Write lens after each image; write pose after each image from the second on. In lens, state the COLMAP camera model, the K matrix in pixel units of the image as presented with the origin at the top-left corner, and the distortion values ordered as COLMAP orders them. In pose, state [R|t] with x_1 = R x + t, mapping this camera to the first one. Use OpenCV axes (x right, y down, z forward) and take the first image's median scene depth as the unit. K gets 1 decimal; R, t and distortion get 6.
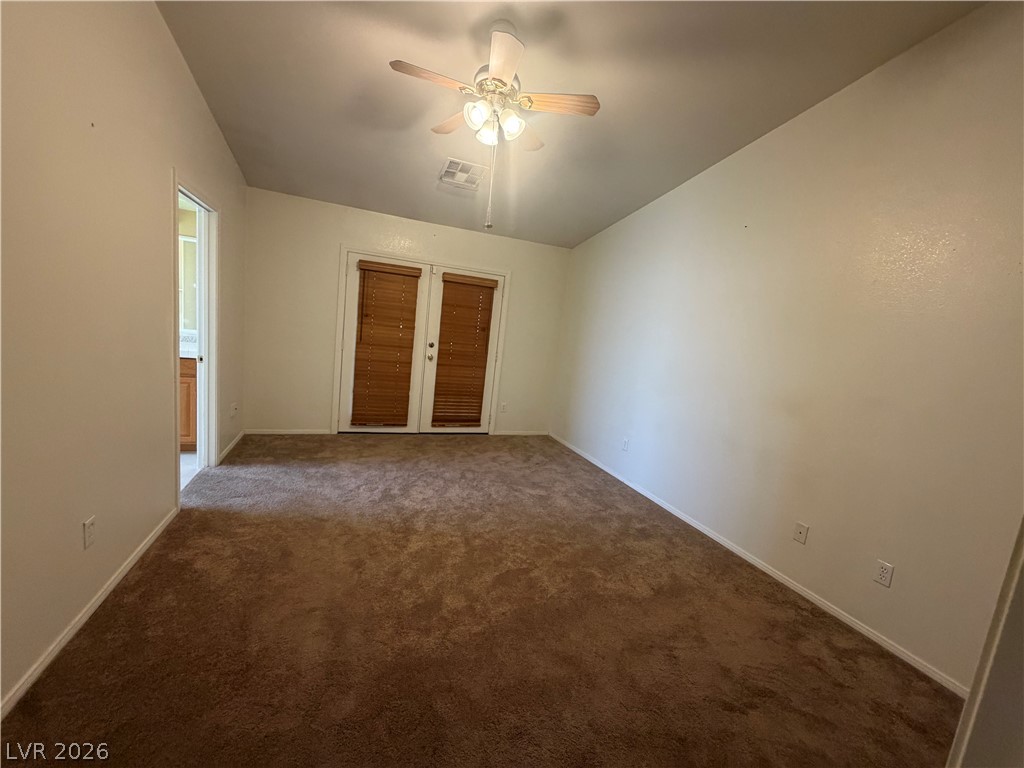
lens RADIAL K [[410.3, 0, 514.2], [0, 410.3, 384.2], [0, 0, 1]] dist [-0.001039, 0.000260]
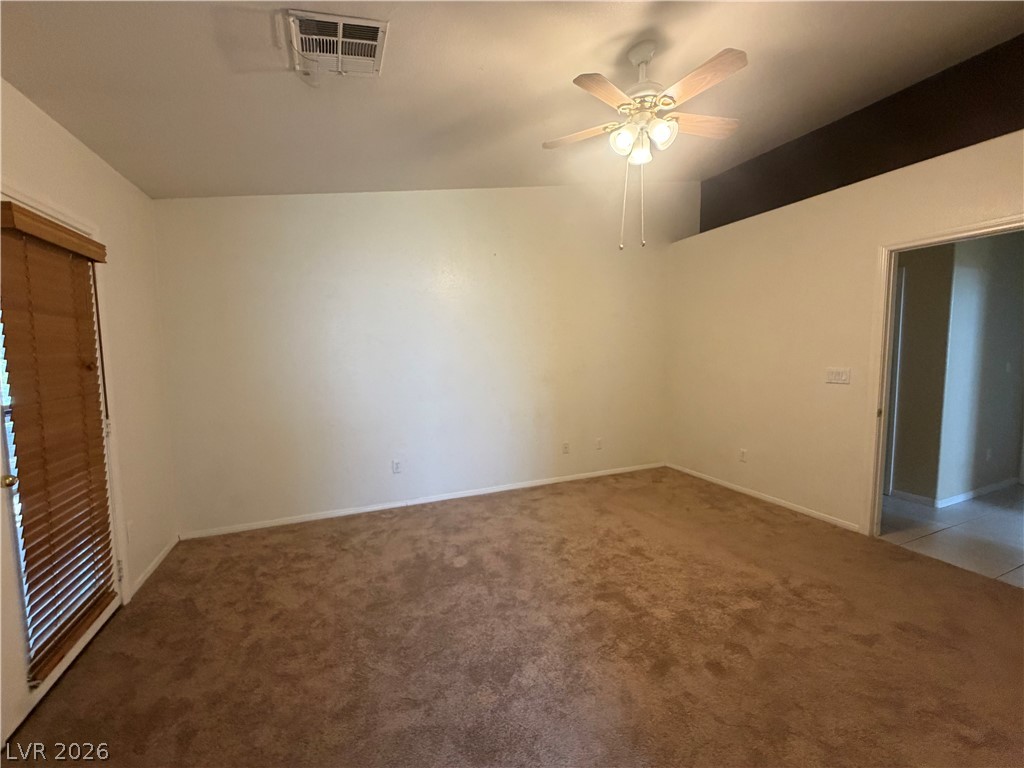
lens RADIAL K [[410.3, 0, 511.8], [0, 410.3, 382.1], [0, 0, 1]] dist [-0.001039, 0.000260]
pose [[-0.014993, -0.187207, 0.982206, -0.541094], [0.153502, 0.970241, 0.187270, -0.147102], [-0.988035, 0.153578, 0.014190, 0.690366]]
